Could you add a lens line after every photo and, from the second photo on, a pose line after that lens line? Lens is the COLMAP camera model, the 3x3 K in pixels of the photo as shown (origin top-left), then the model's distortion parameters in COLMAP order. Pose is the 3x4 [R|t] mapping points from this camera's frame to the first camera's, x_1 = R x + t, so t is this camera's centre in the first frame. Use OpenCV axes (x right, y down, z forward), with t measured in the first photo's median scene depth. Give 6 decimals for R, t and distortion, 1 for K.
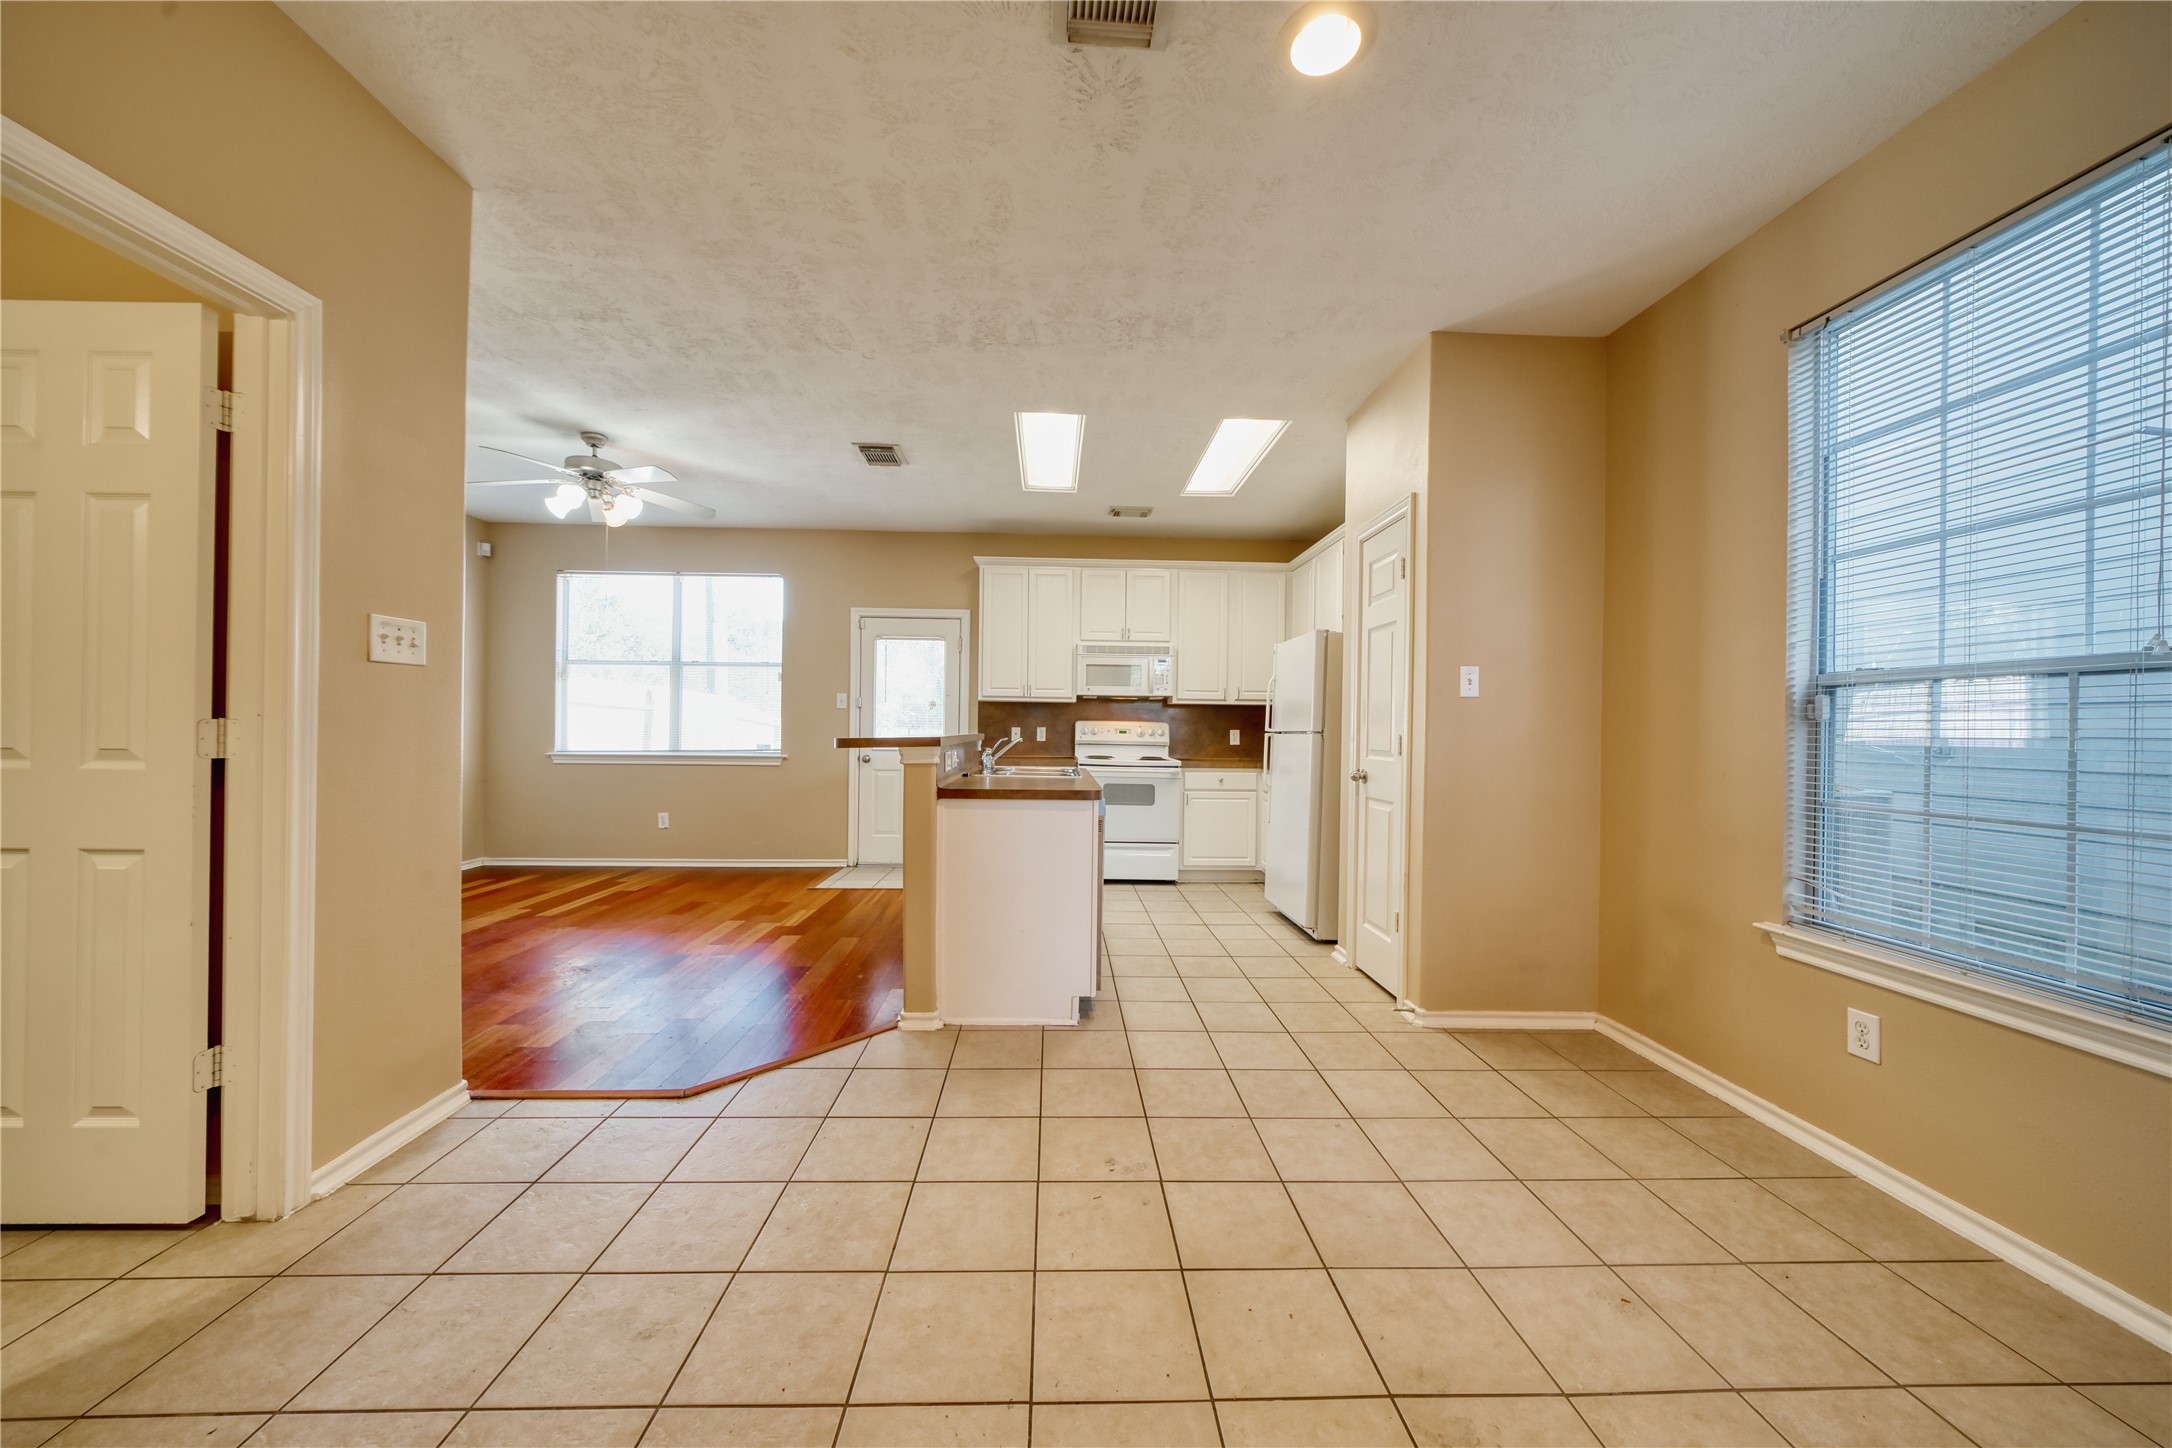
lens RADIAL K [[750.2, 0, 1078.2], [0, 750.2, 727.6], [0, 0, 1]] dist [-0.004559, 0.000116]
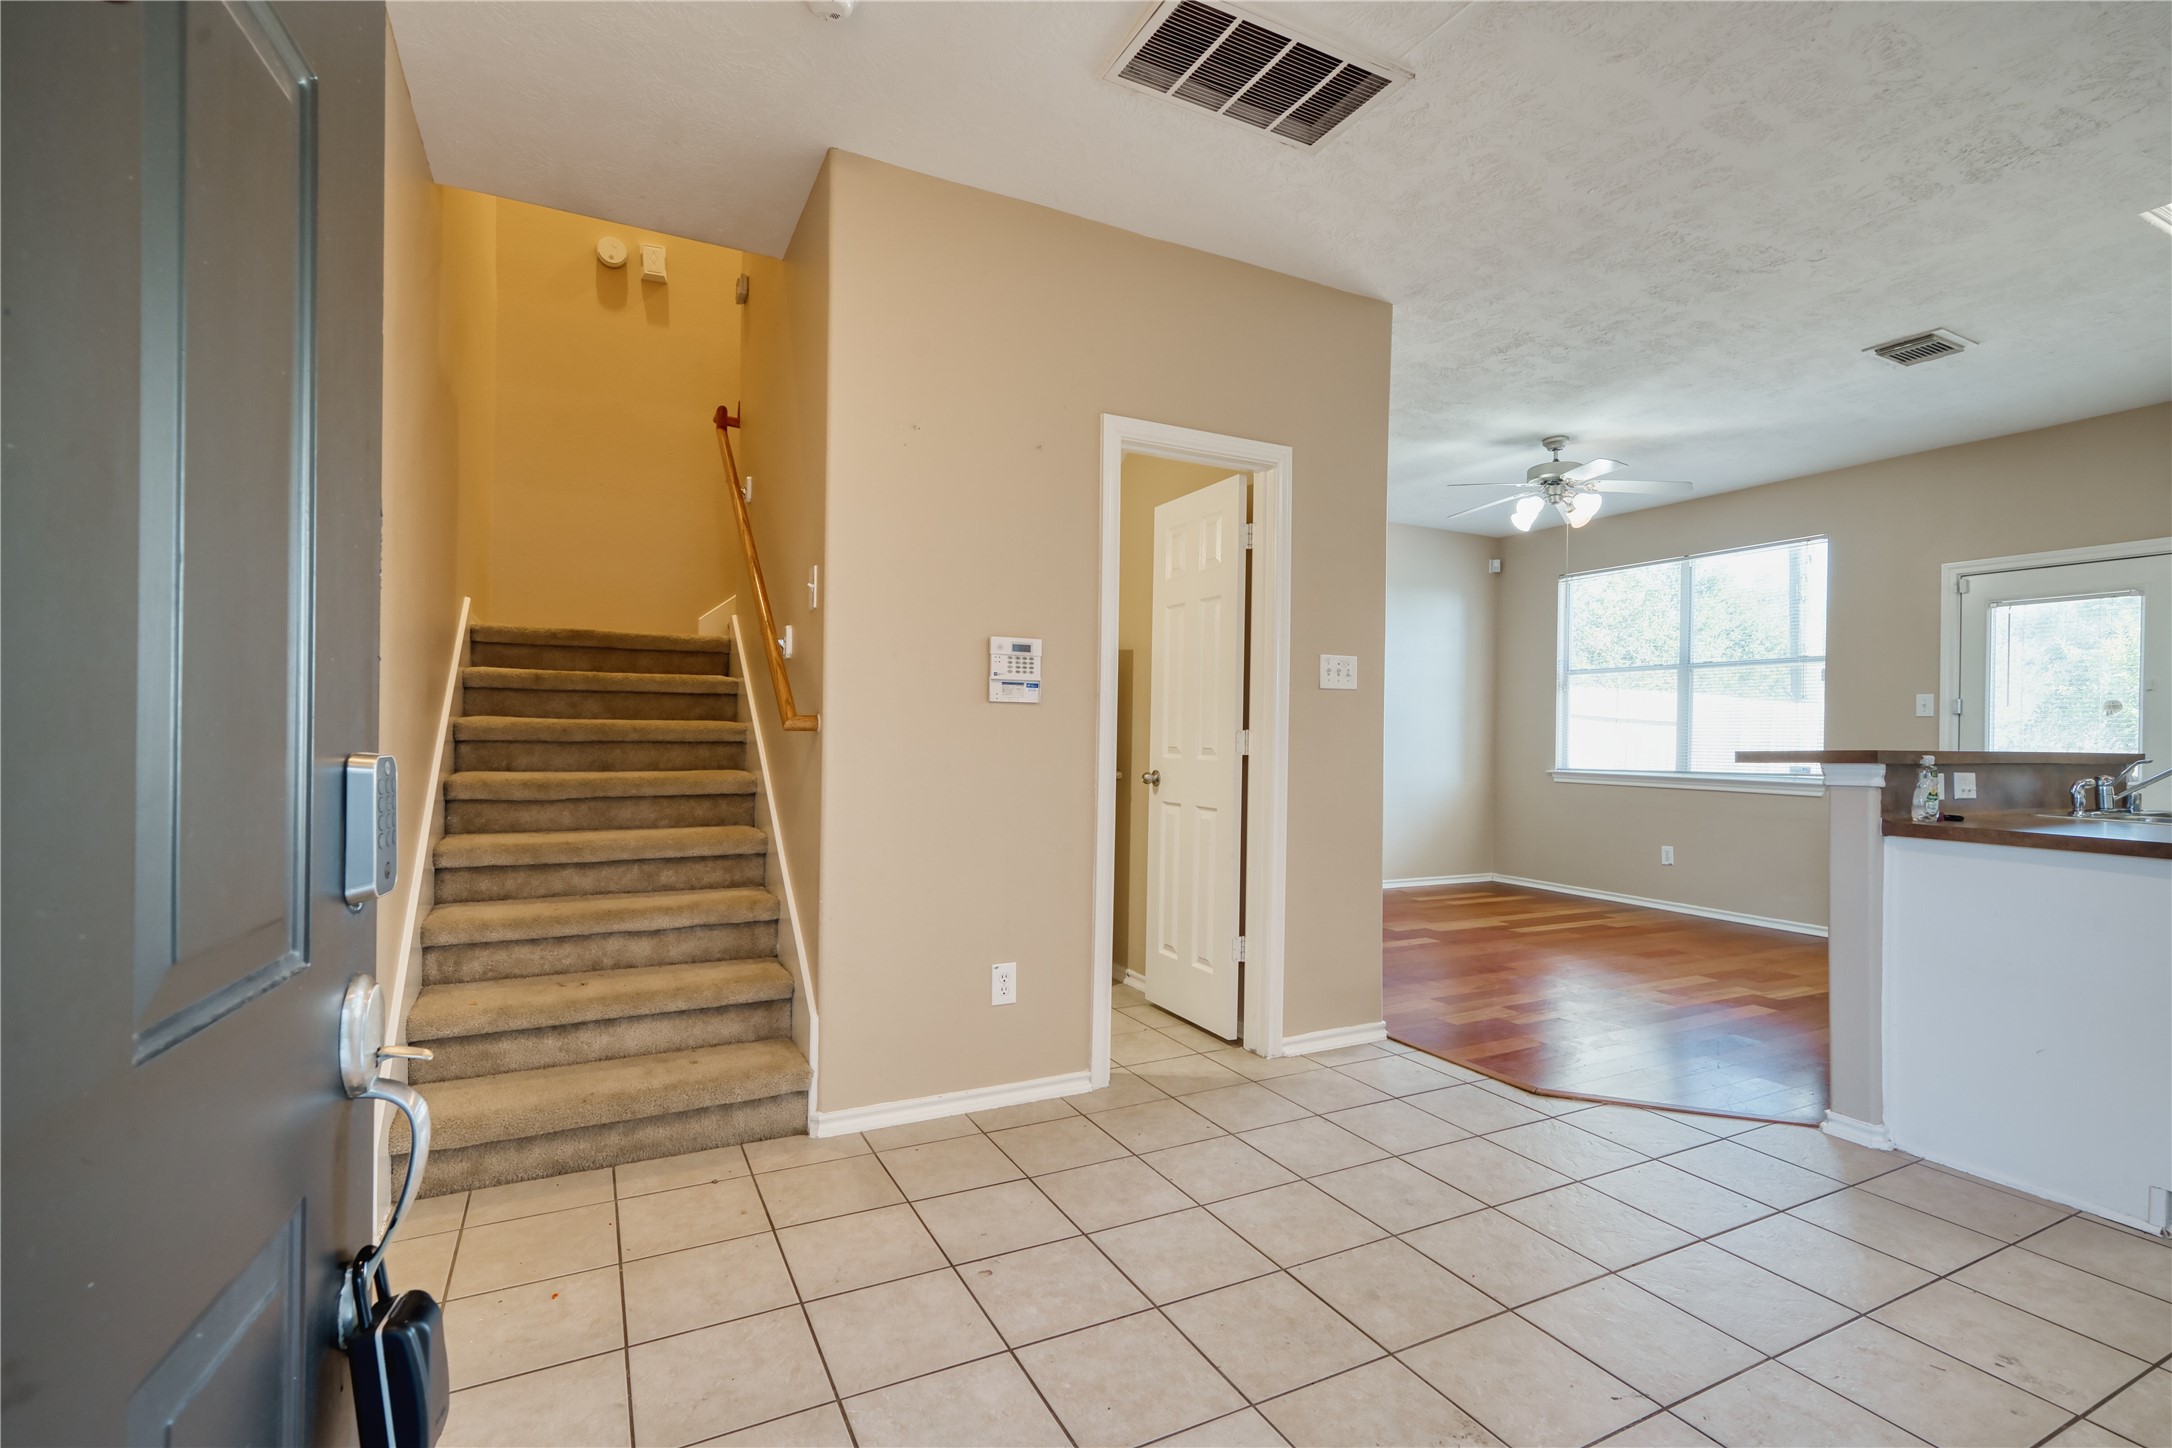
lens RADIAL K [[992.4, 0, 1090.0], [0, 992.4, 731.8], [0, 0, 1]] dist [0.000220, 0.000022]
pose [[0.424452, -0.008274, -0.905413, 0.244790], [-0.008205, 0.999882, -0.012984, 0.009265], [0.905413, 0.012940, 0.424334, -0.084605]]
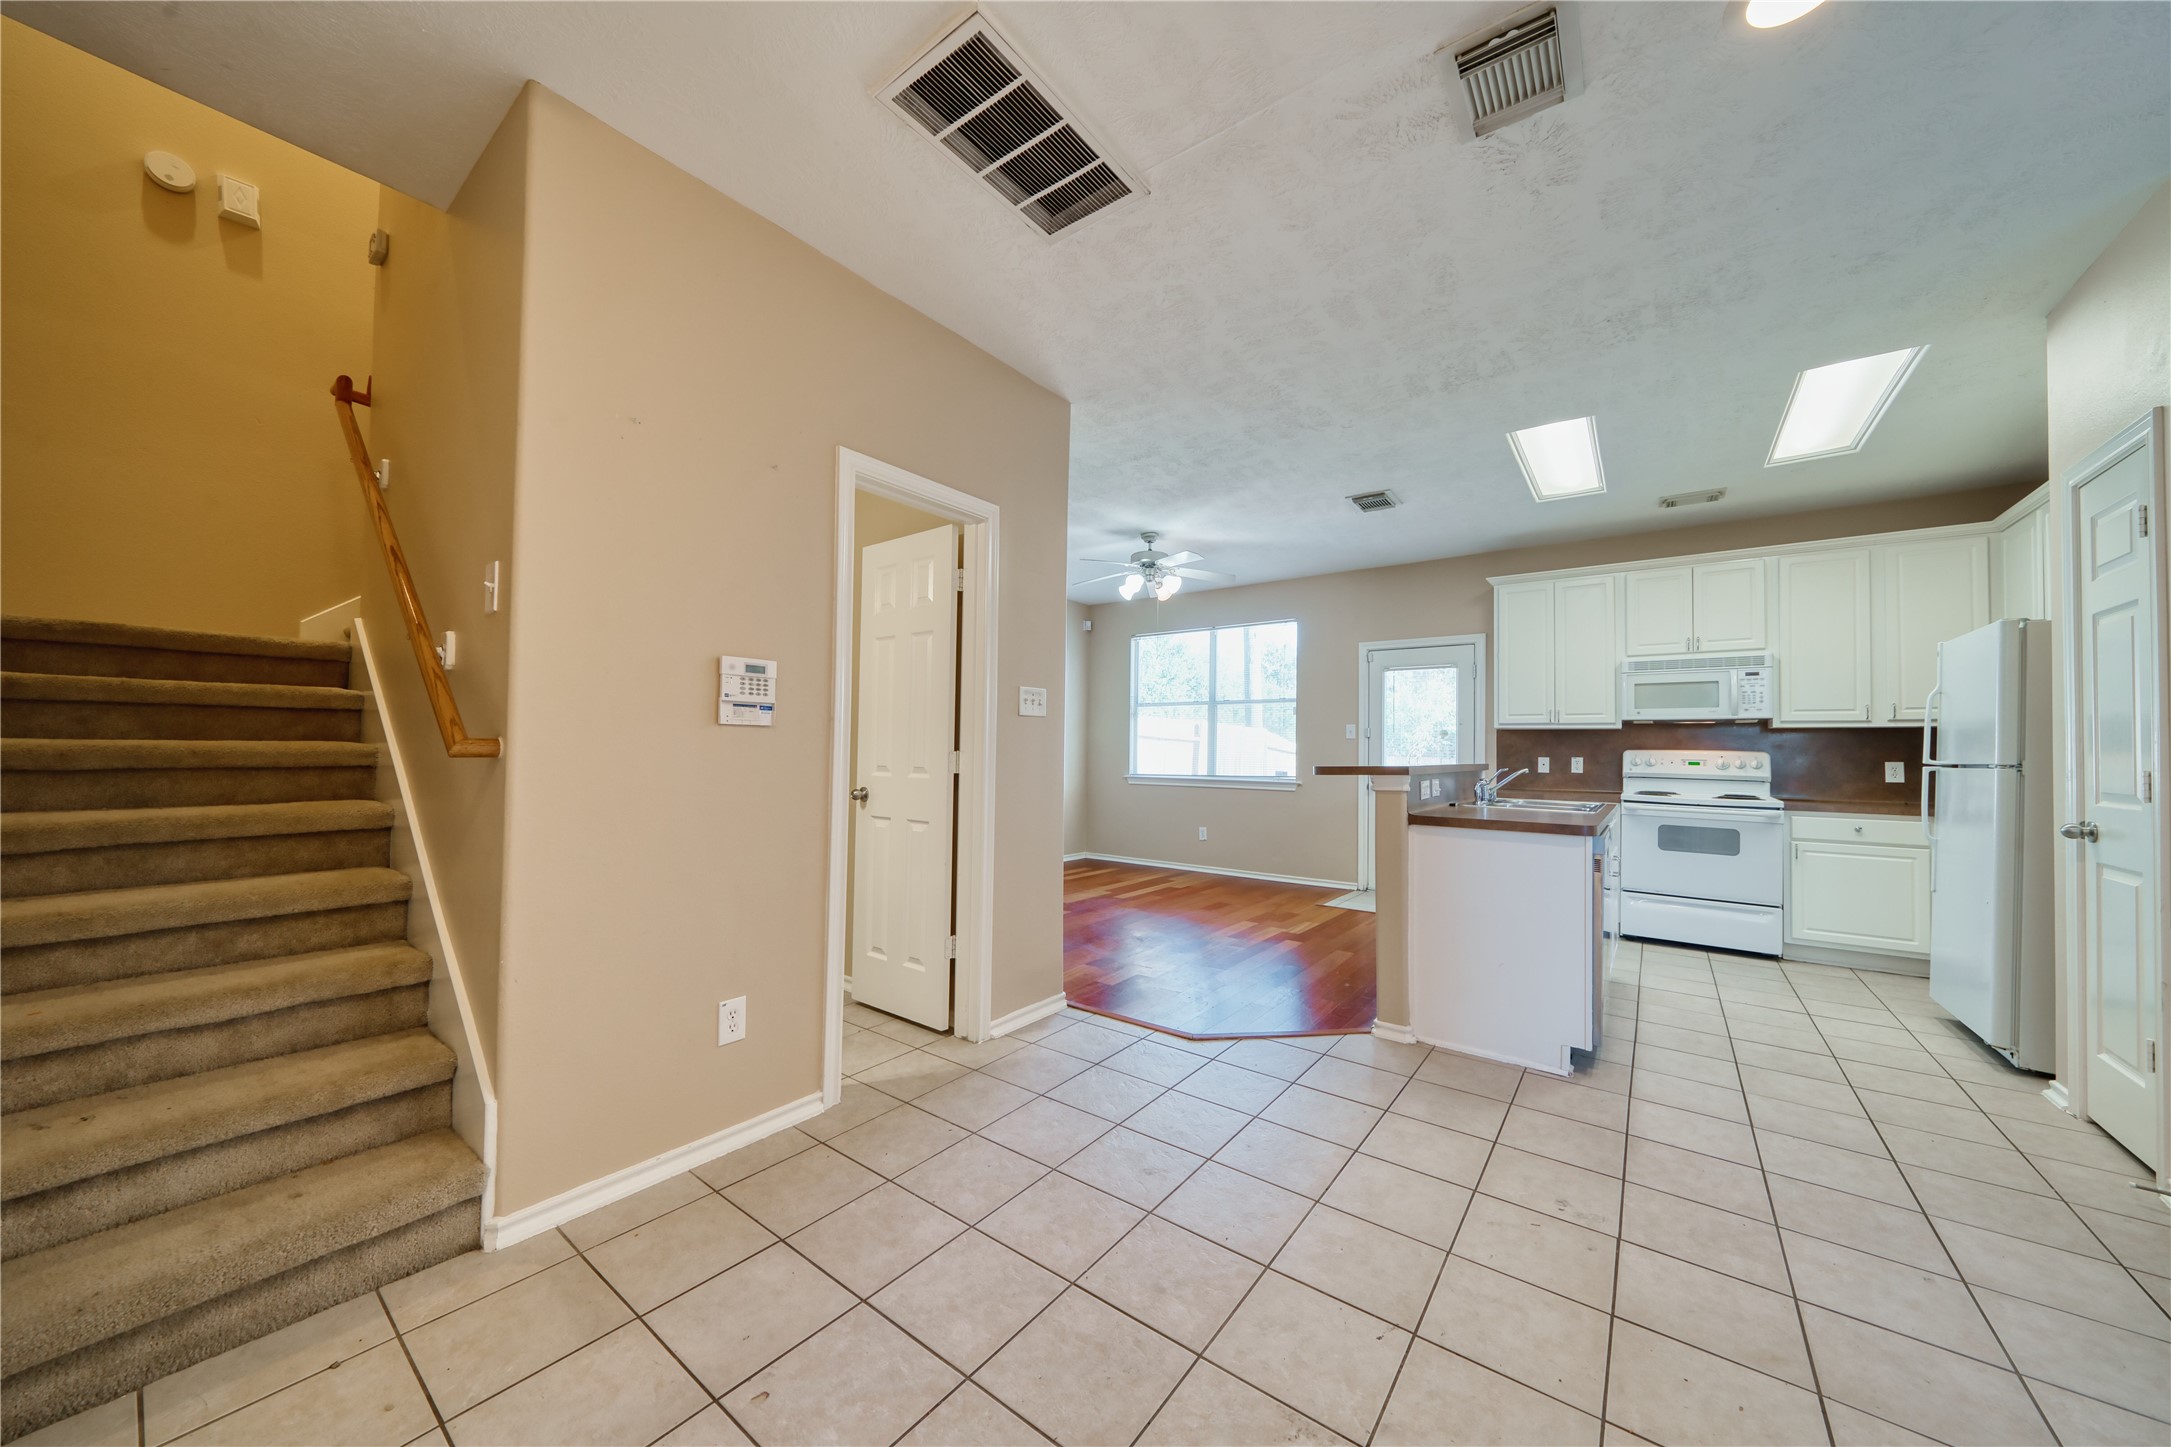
lens RADIAL K [[749.9, 0, 1085.2], [0, 749.9, 728.2], [0, 0, 1]] dist [-0.004559, 0.000116]
pose [[0.774593, -0.020084, -0.632141, 0.097694], [-0.003694, 0.999335, -0.036276, -0.000970], [0.632449, 0.030434, 0.774004, -0.086573]]
